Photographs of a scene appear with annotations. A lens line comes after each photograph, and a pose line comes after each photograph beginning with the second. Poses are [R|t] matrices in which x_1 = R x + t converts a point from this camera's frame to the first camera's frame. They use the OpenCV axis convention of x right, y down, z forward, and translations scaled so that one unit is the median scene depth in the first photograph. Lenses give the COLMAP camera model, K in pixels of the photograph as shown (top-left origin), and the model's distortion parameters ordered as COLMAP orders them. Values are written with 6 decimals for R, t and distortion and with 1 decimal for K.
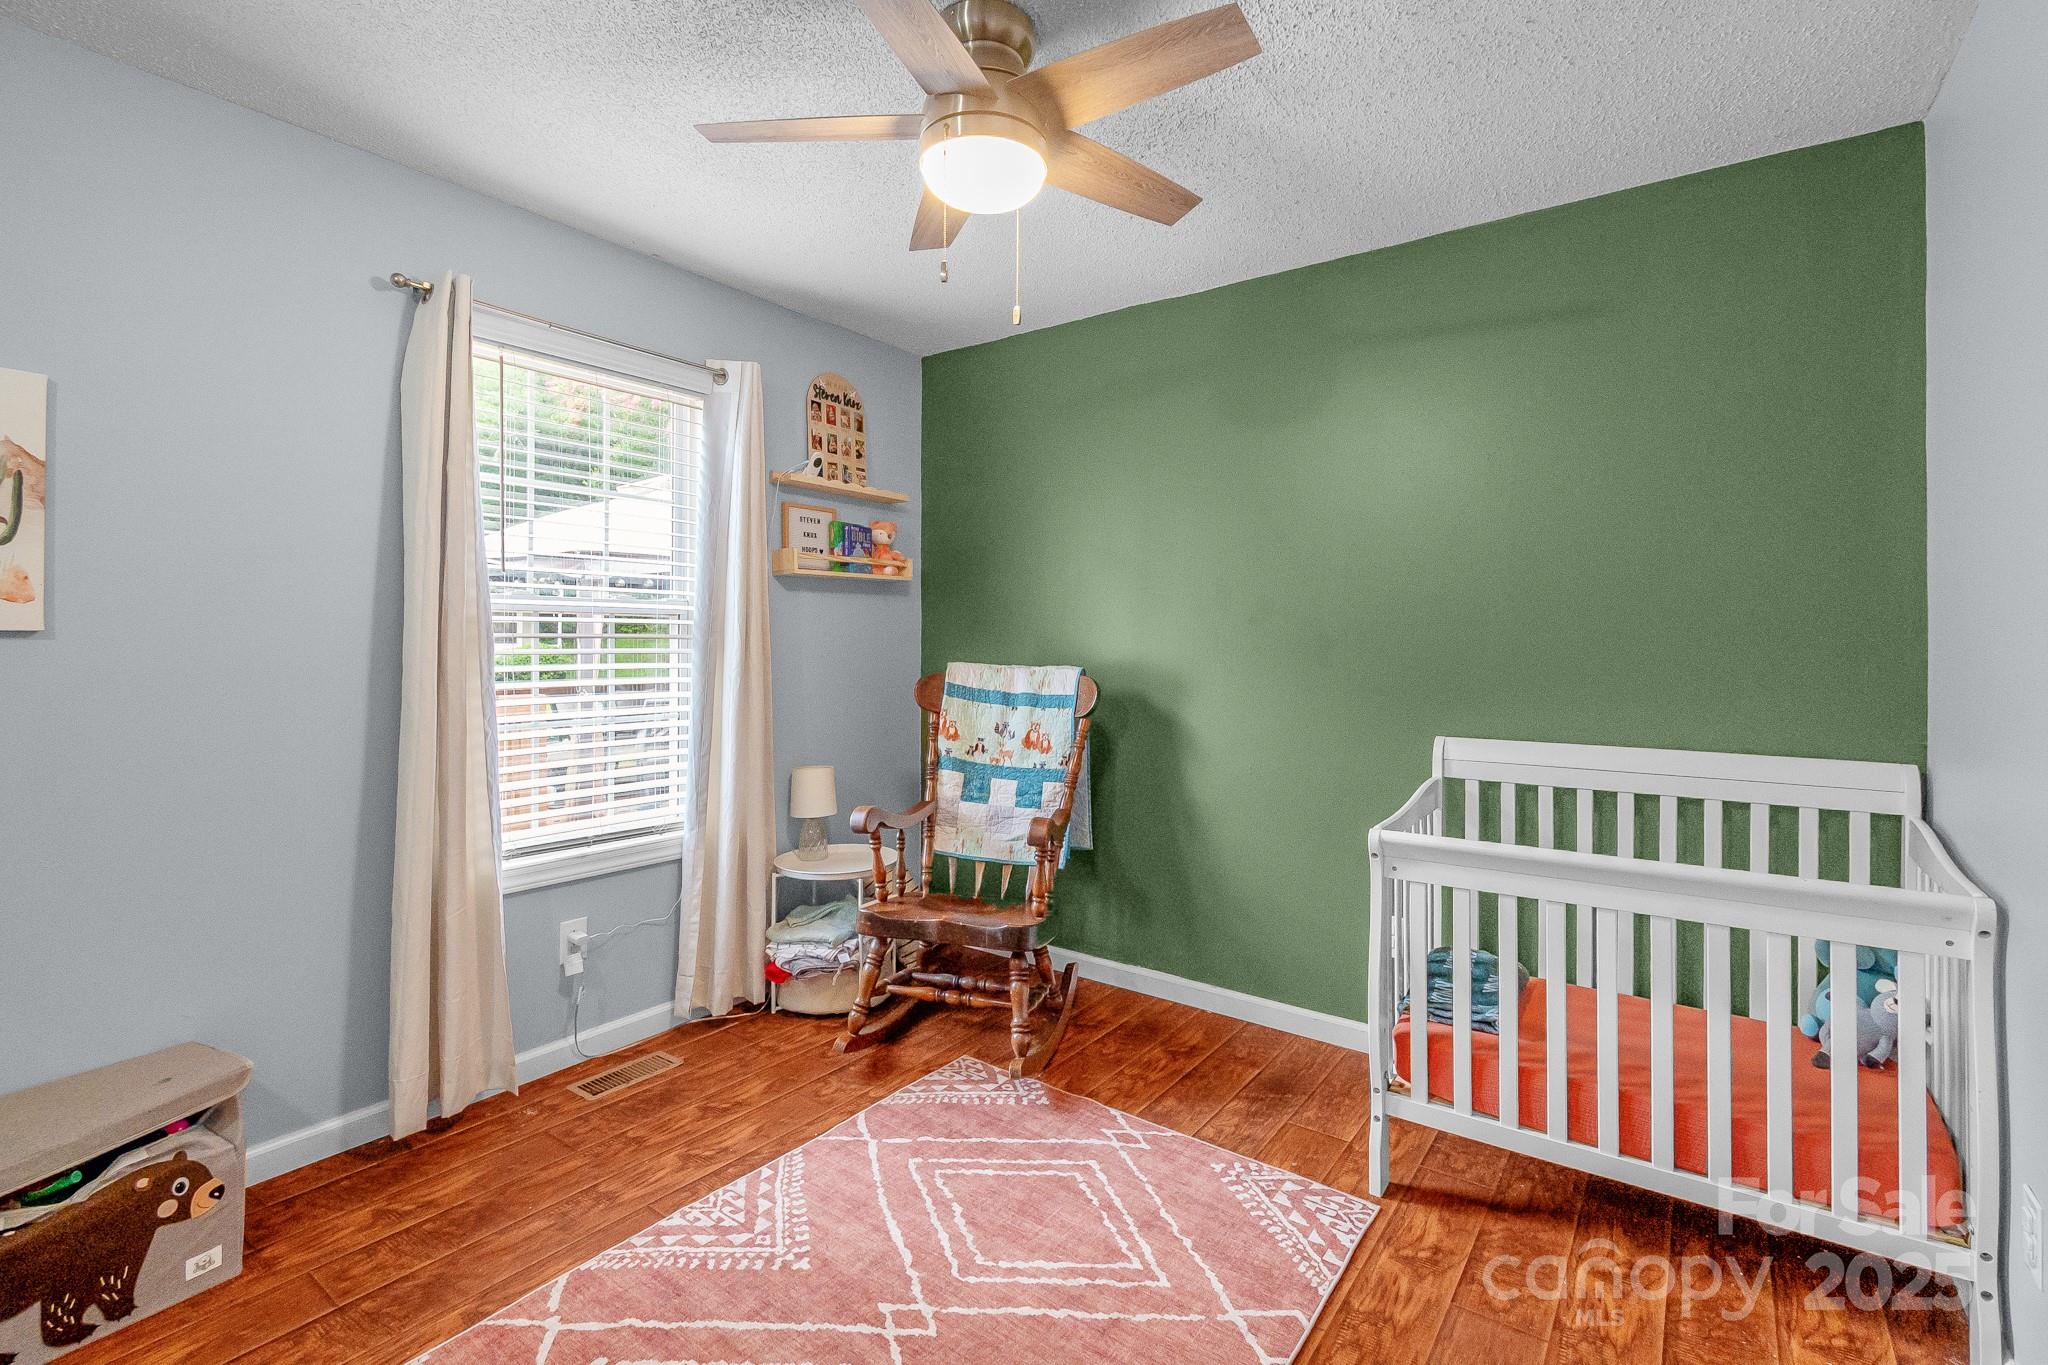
lens RADIAL K [[911.3, 0, 1017.5], [0, 911.3, 641.9], [0, 0, 1]] dist [0.003338, -0.002441]
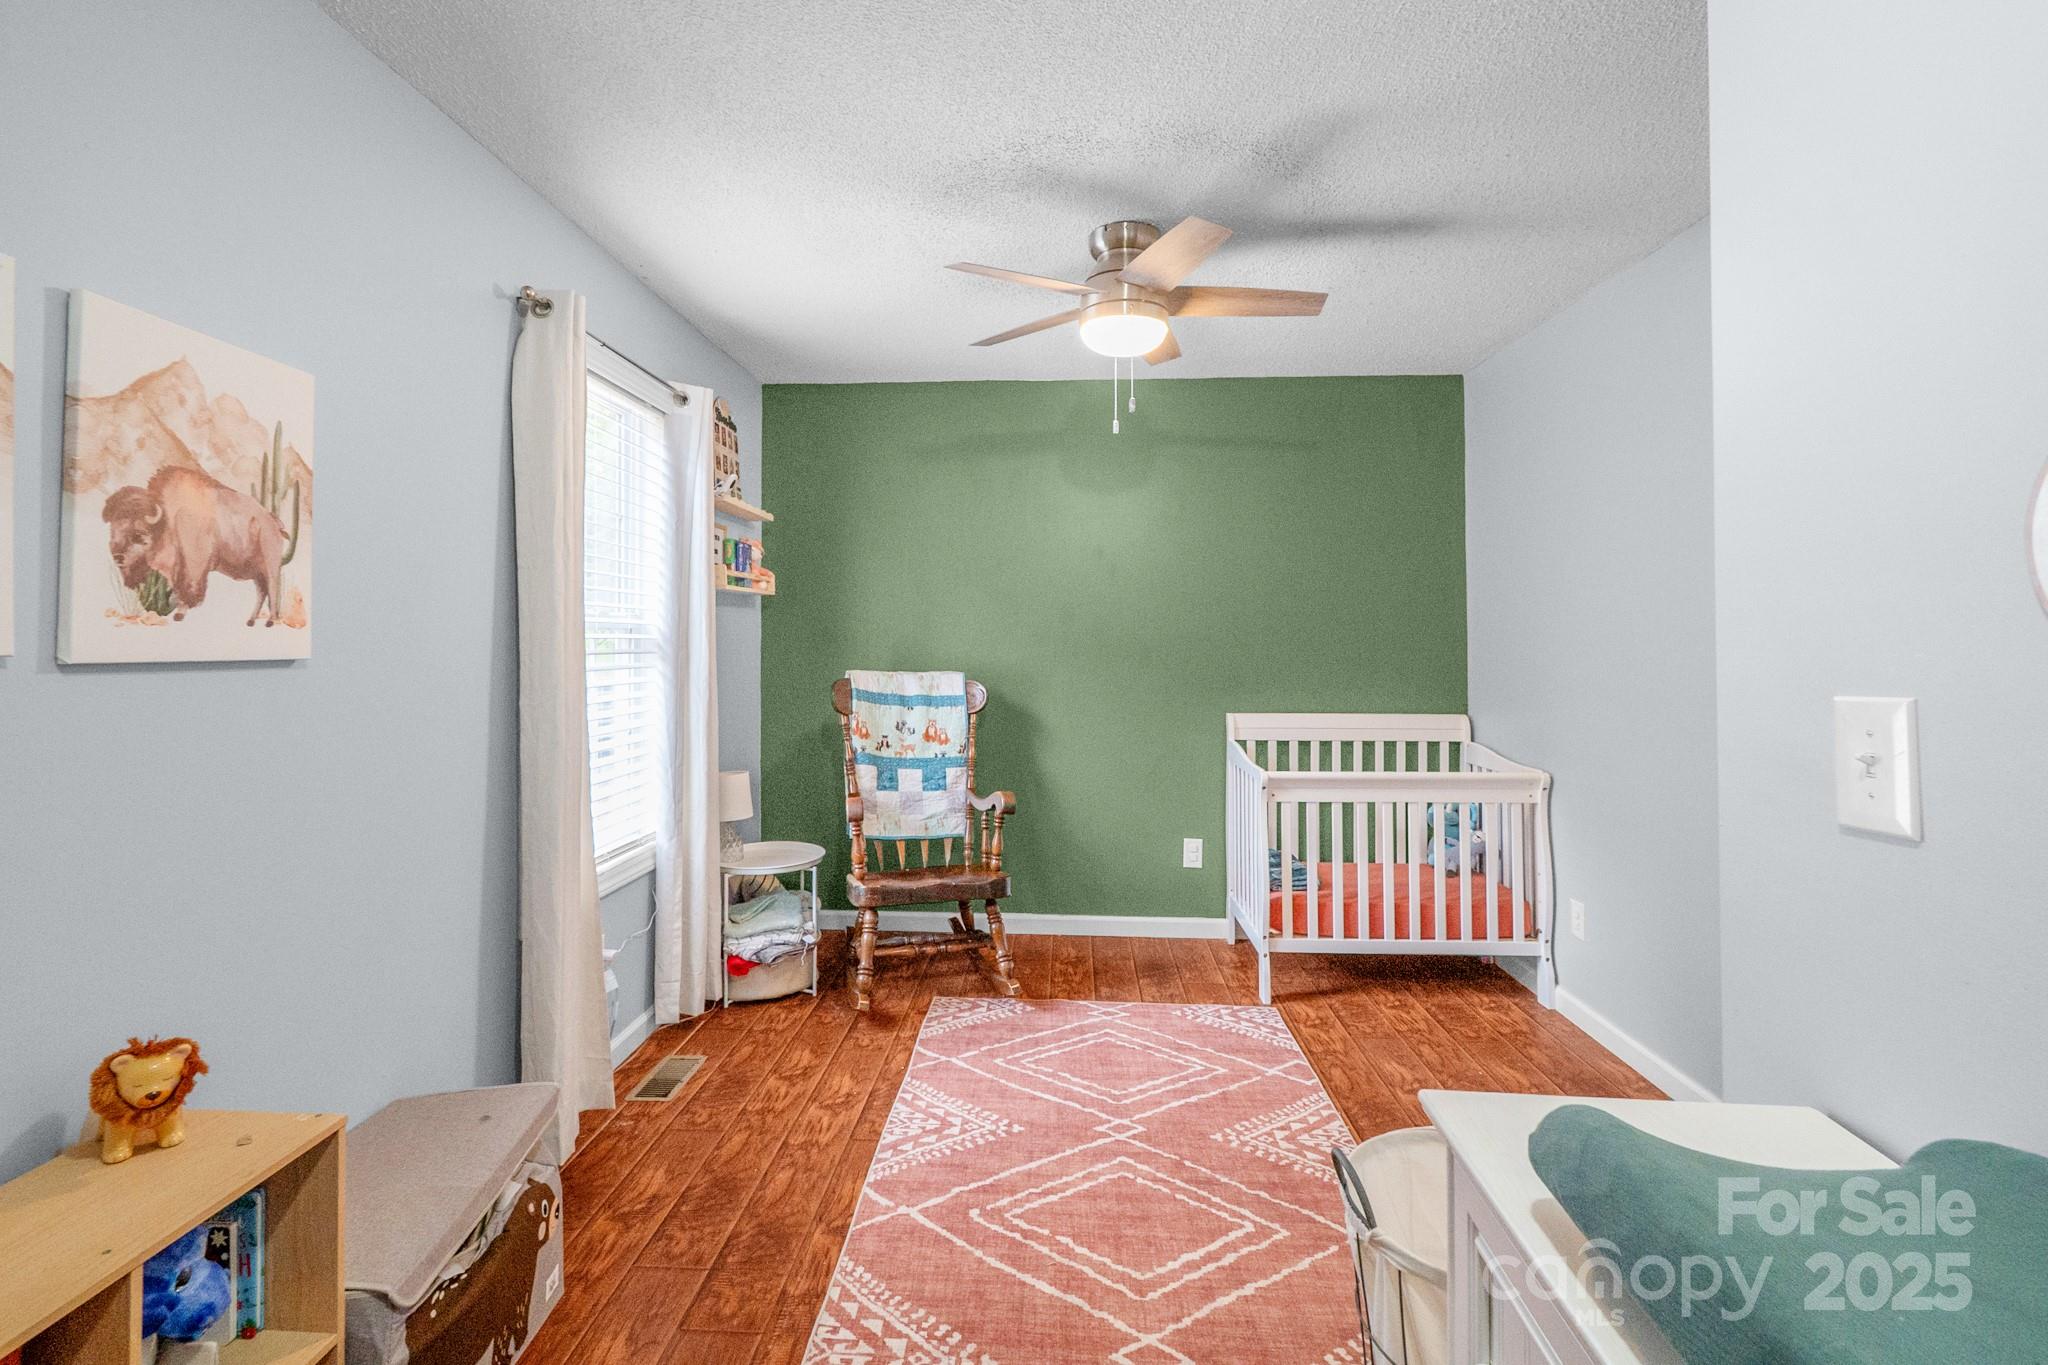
lens RADIAL K [[911.3, 0, 992.8], [0, 911.3, 627.8], [0, 0, 1]] dist [0.003338, -0.002441]
pose [[0.852246, 0.003046, 0.523132, -0.735544], [0.005761, 0.999868, -0.015207, -0.019333], [-0.523109, 0.015974, 0.852116, -0.093223]]
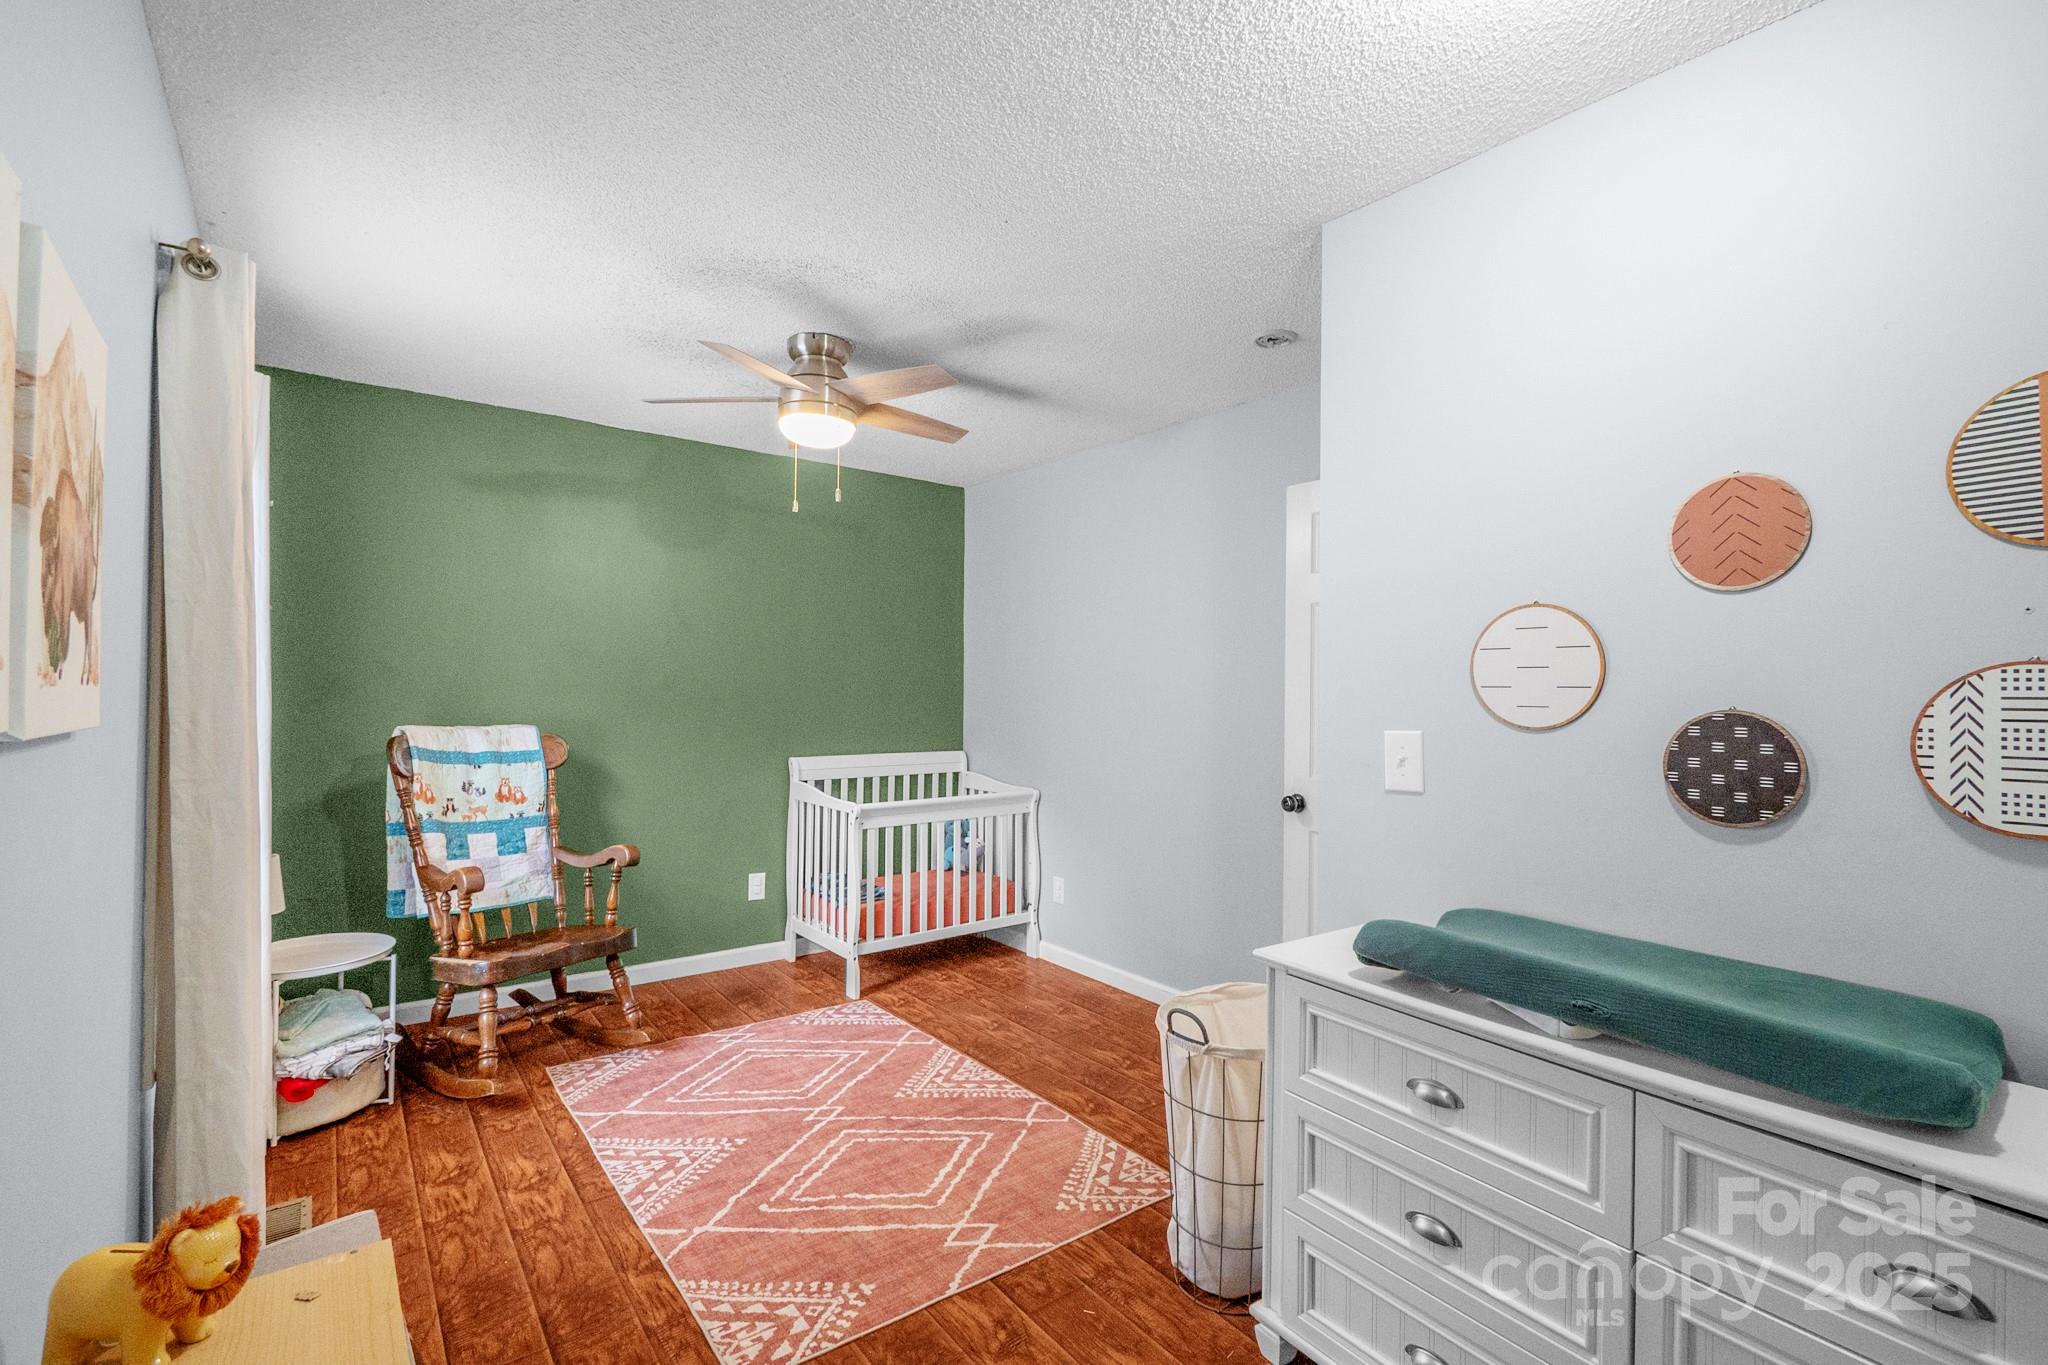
lens RADIAL K [[911.3, 0, 993.7], [0, 911.3, 677.7], [0, 0, 1]] dist [0.003338, -0.002441]
pose [[0.317562, 0.009441, 0.948190, -1.140952], [-0.003811, 0.999955, -0.008680, -0.034235], [-0.948230, -0.000857, 0.317584, 0.120321]]
